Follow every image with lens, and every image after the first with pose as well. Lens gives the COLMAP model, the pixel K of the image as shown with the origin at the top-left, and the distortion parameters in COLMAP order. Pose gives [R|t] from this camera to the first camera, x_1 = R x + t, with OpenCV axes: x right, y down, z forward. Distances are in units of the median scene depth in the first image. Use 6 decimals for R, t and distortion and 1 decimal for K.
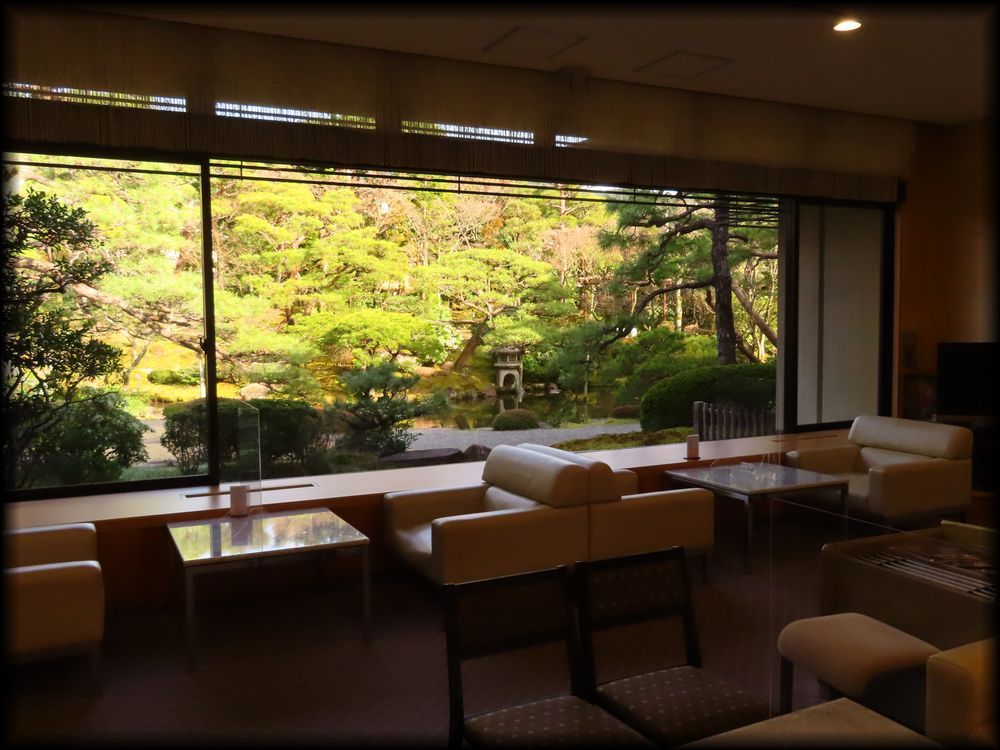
lens RADIAL K [[871.9, 0, 500.0], [0, 871.9, 375.0], [0, 0, 1]] dist [-0.001449, -0.000390]
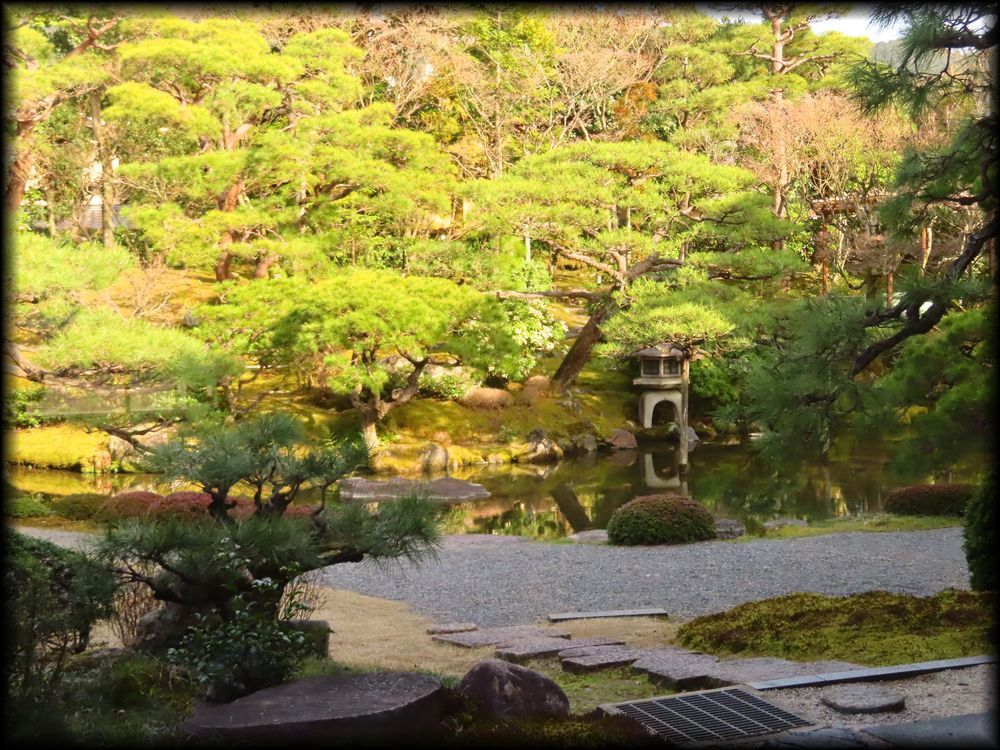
lens RADIAL K [[1551.4, 0, 500.0], [0, 1551.4, 375.0], [0, 0, 1]] dist [0.010750, 0.012845]
pose [[0.993826, -0.006185, -0.110781, 0.015611], [0.005523, 0.999965, -0.006280, -0.010605], [0.110816, 0.005629, 0.993825, 0.143518]]
